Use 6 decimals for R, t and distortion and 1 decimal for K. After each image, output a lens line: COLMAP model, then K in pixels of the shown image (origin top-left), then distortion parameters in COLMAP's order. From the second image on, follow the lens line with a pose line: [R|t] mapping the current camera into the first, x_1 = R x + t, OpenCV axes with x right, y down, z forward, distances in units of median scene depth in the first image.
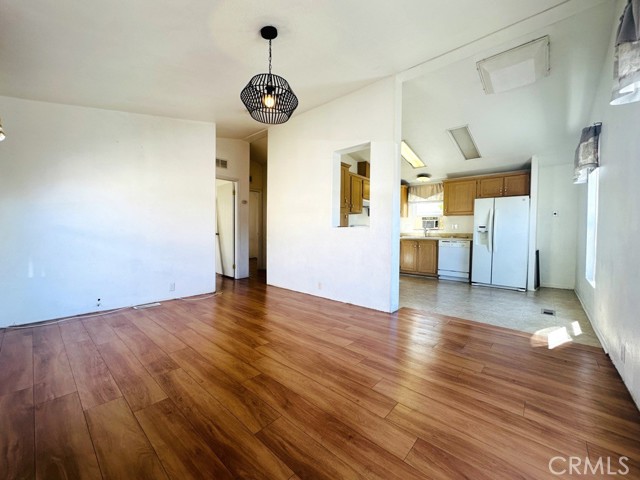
lens RADIAL K [[254.1, 0, 320.0], [0, 254.1, 240.0], [0, 0, 1]] dist [0.000377, -0.000041]
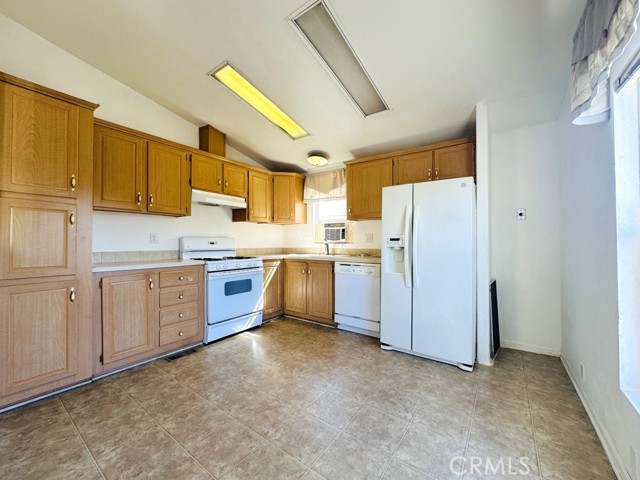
lens RADIAL K [[254.1, 0, 320.0], [0, 254.1, 240.0], [0, 0, 1]] dist [0.000377, -0.000041]
pose [[0.994963, -0.008770, 0.099859, 0.414024], [0.012718, 0.999160, -0.038967, -0.030111], [-0.099434, 0.040041, 0.994238, 0.471795]]
